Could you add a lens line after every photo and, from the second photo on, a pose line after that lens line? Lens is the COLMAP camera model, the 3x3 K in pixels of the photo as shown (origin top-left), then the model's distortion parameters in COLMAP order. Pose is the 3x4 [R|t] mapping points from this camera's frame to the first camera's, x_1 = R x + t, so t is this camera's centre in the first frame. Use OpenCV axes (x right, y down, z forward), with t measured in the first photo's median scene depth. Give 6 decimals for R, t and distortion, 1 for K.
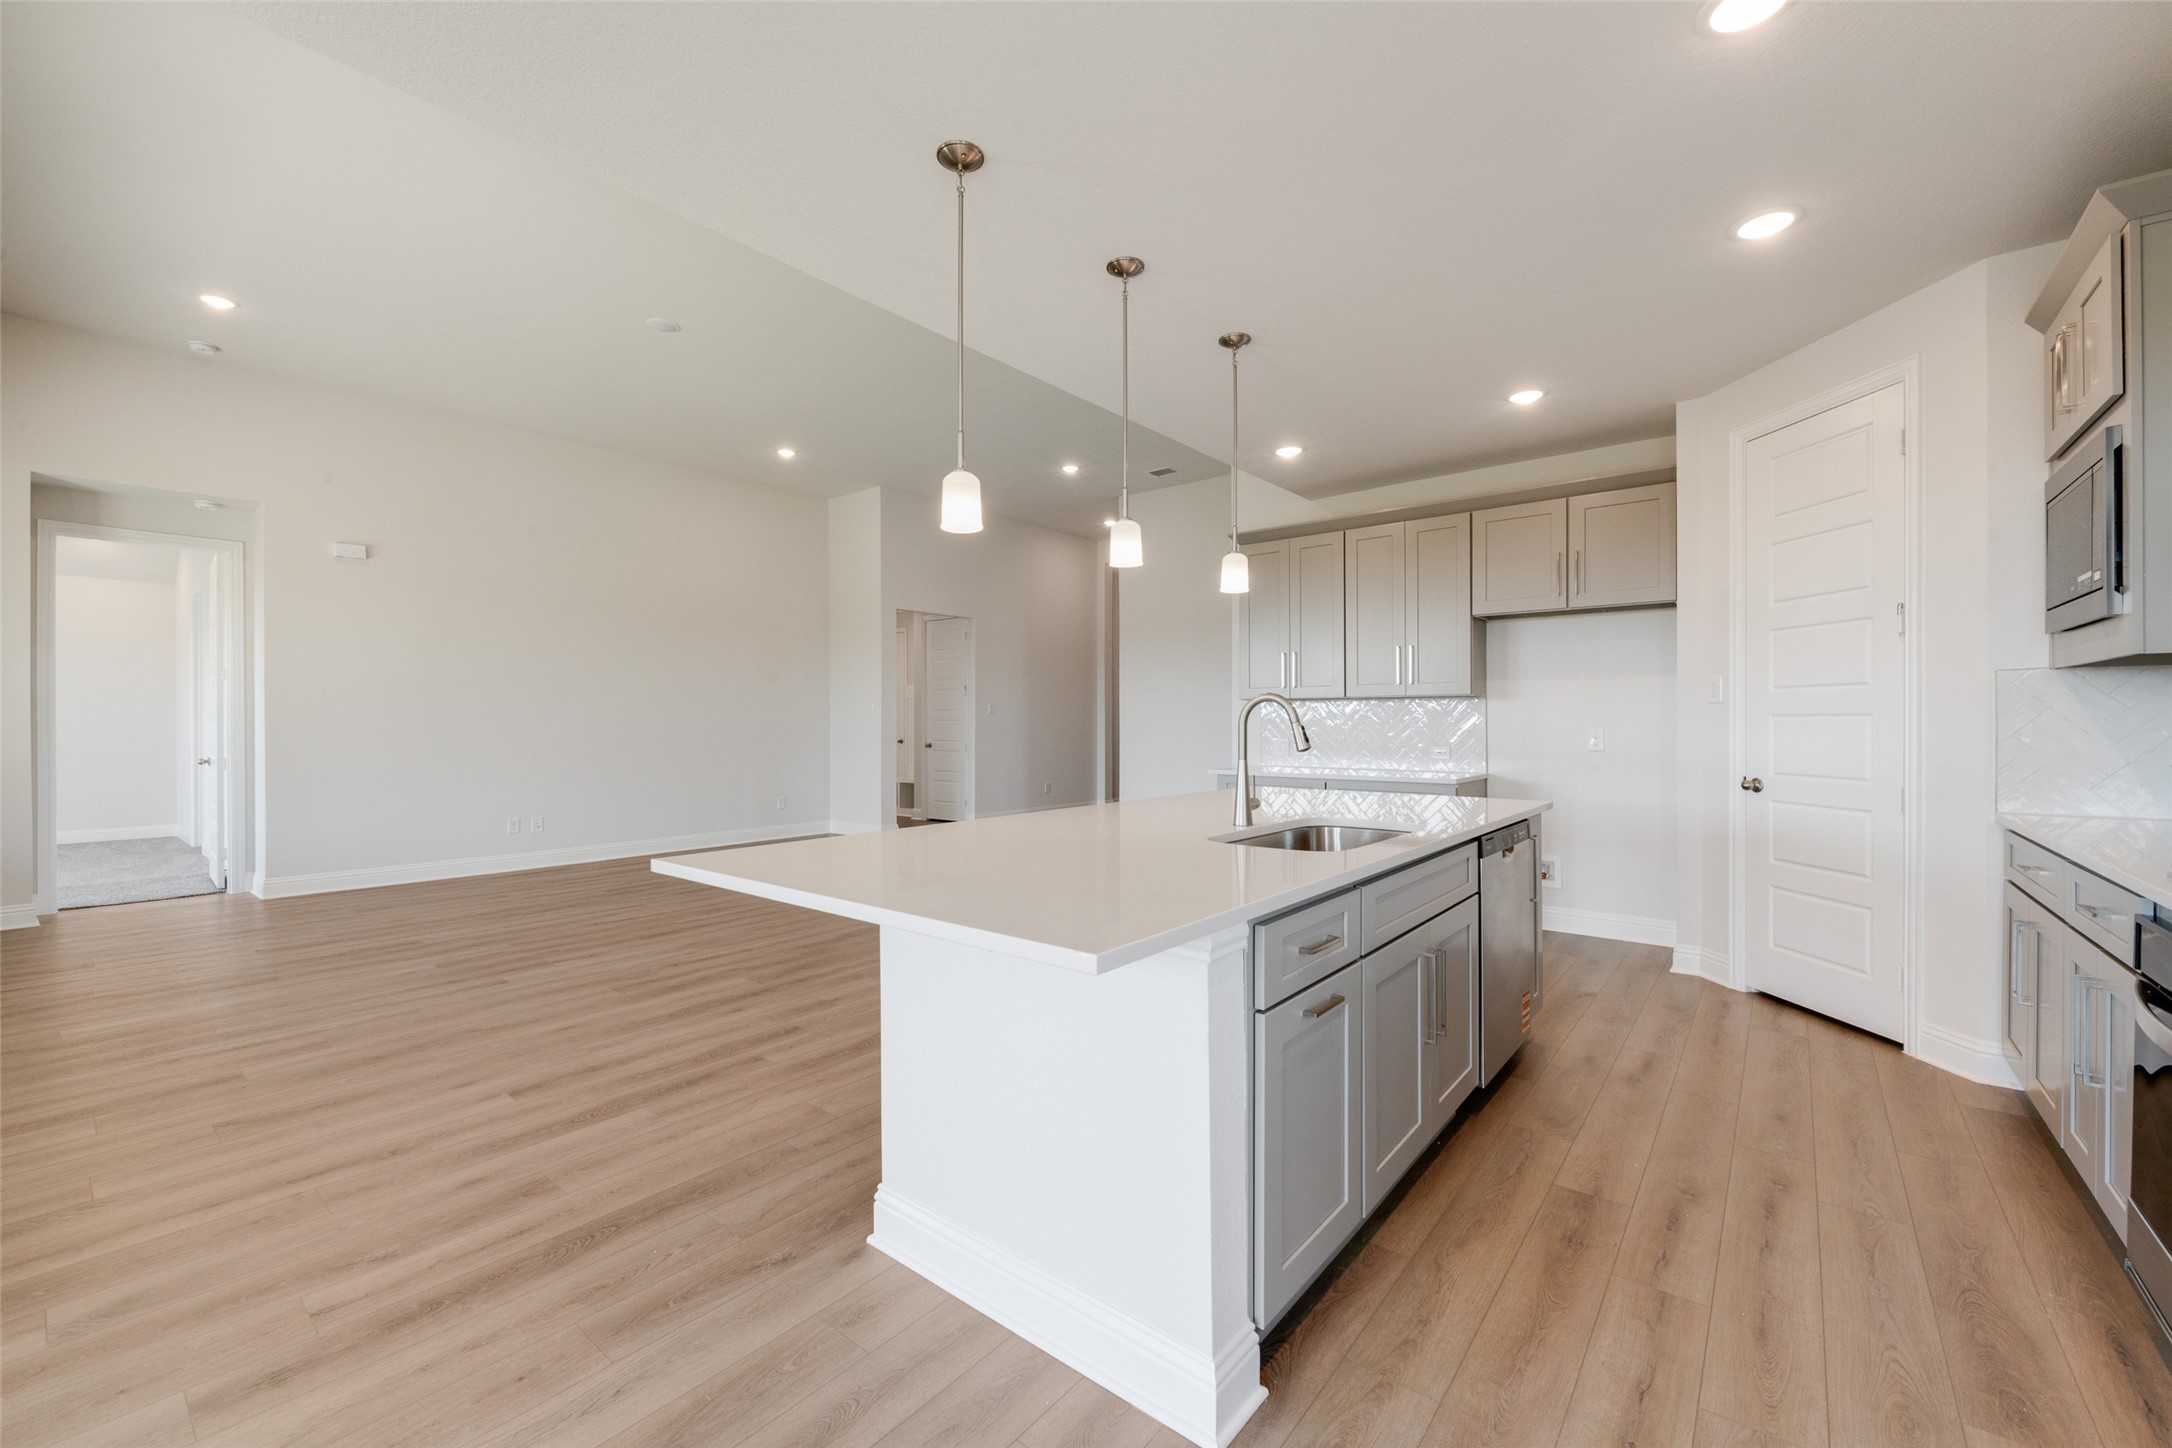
lens RADIAL K [[868.7, 0, 1086.0], [0, 868.7, 724.0], [0, 0, 1]] dist [-0.001153, -0.003659]
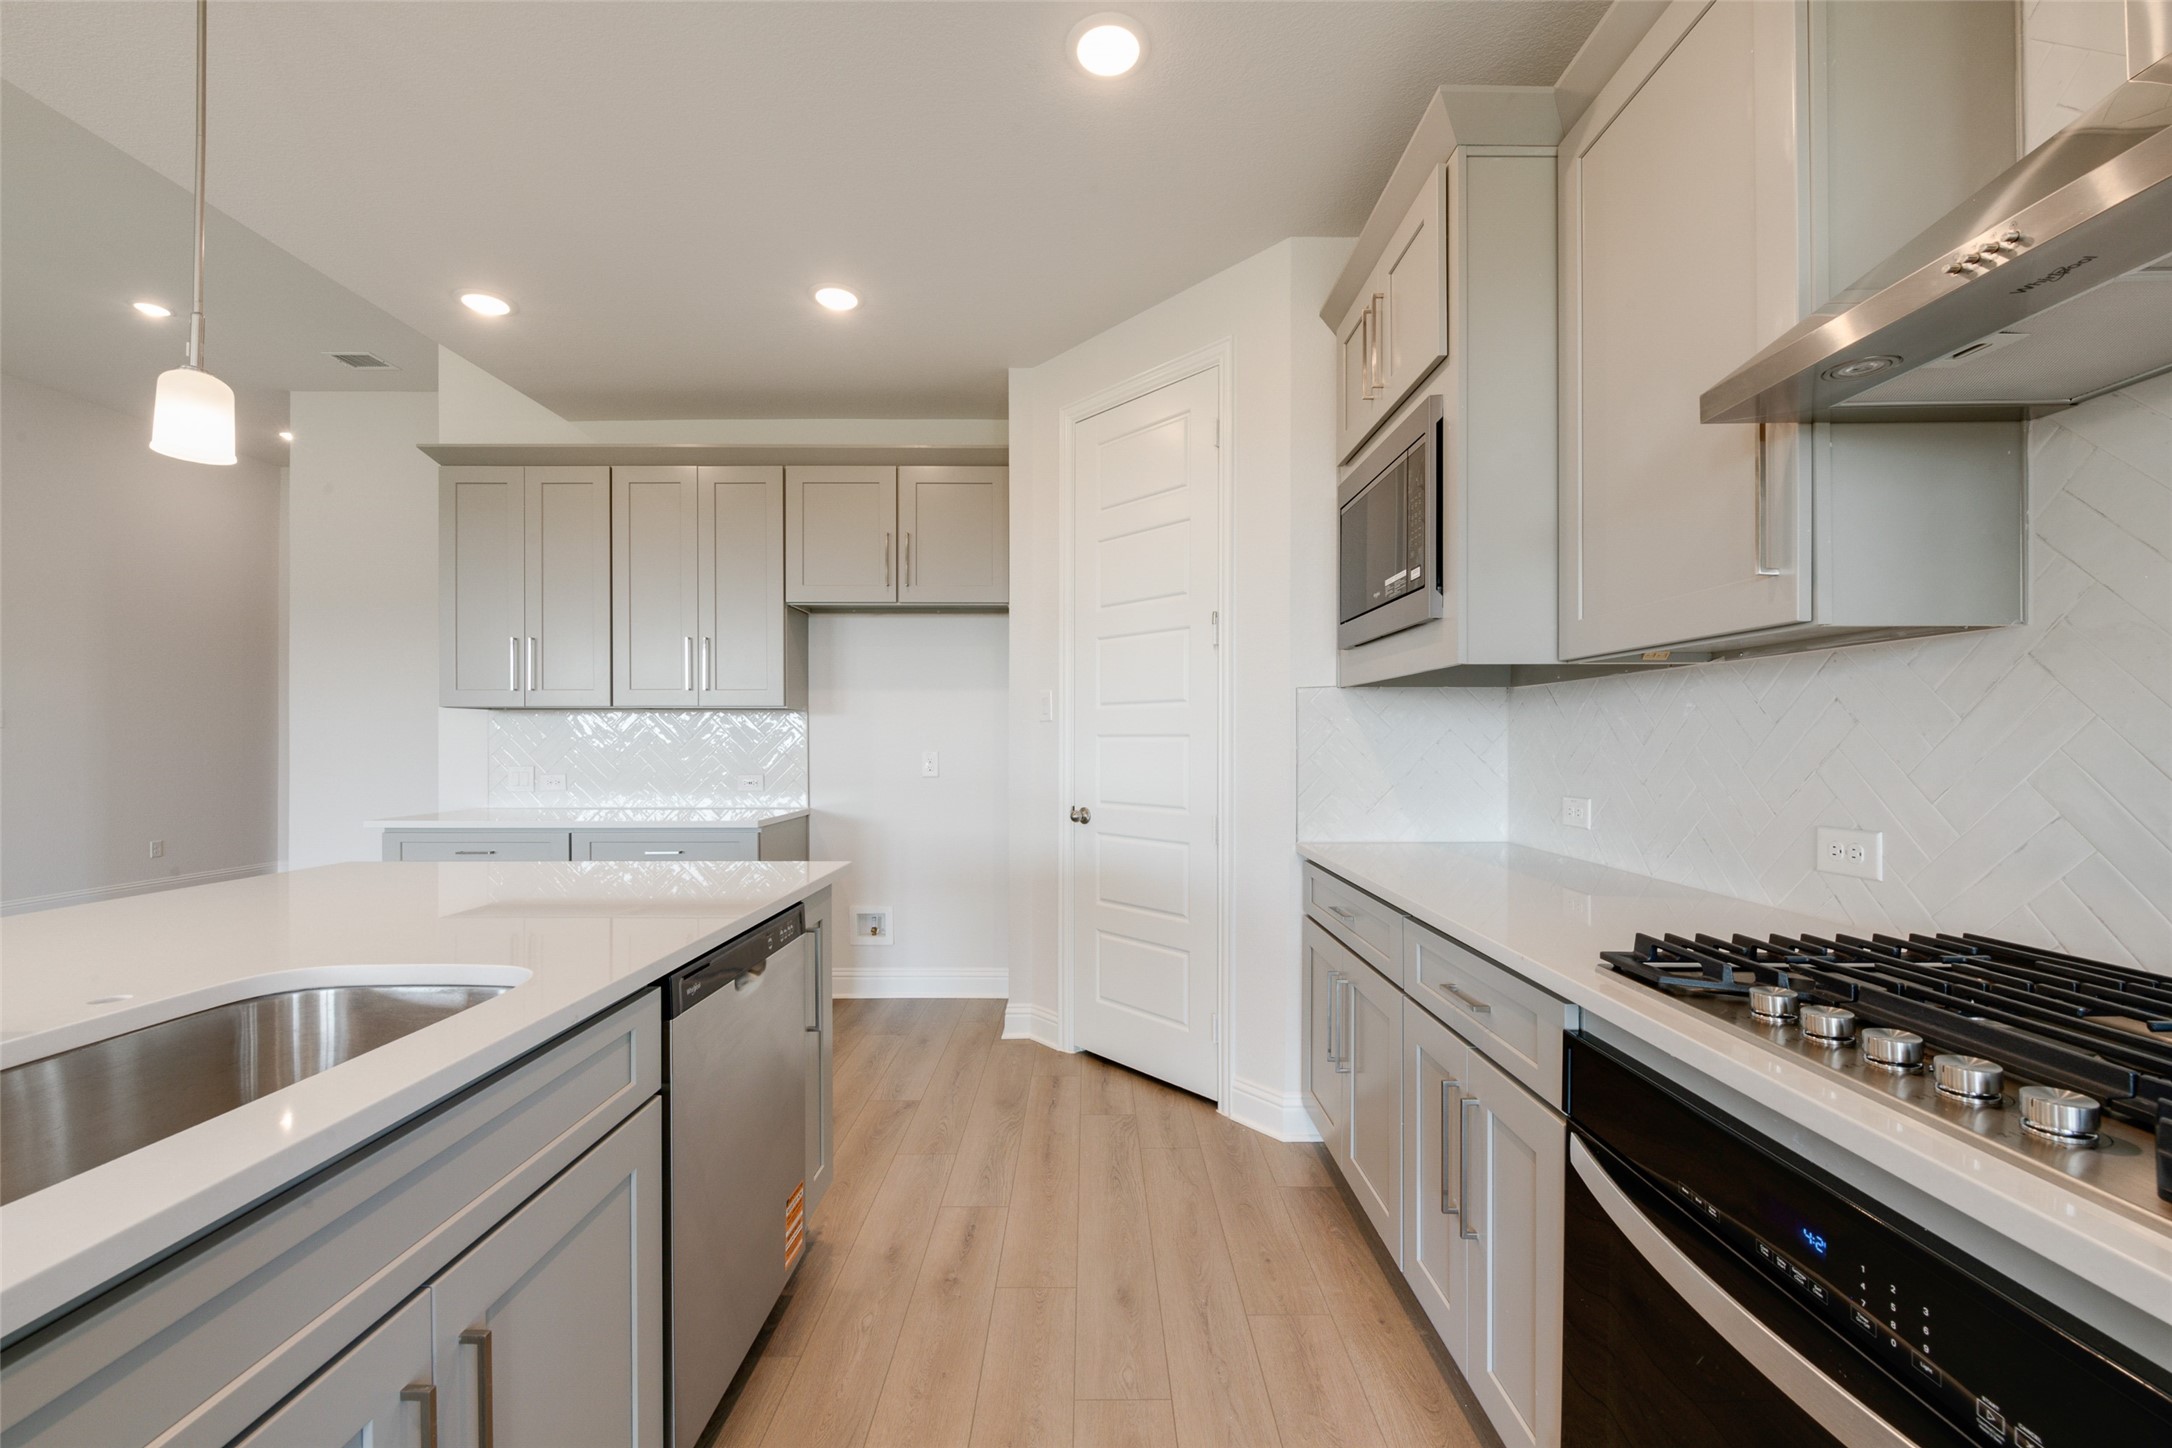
lens RADIAL K [[868.7, 0, 1086.0], [0, 868.7, 724.0], [0, 0, 1]] dist [-0.001153, -0.003659]
pose [[0.778651, 0.012865, 0.627325, 0.239891], [0.000725, 0.999771, -0.021403, -0.002990], [-0.627456, 0.017120, 0.778463, 0.337375]]
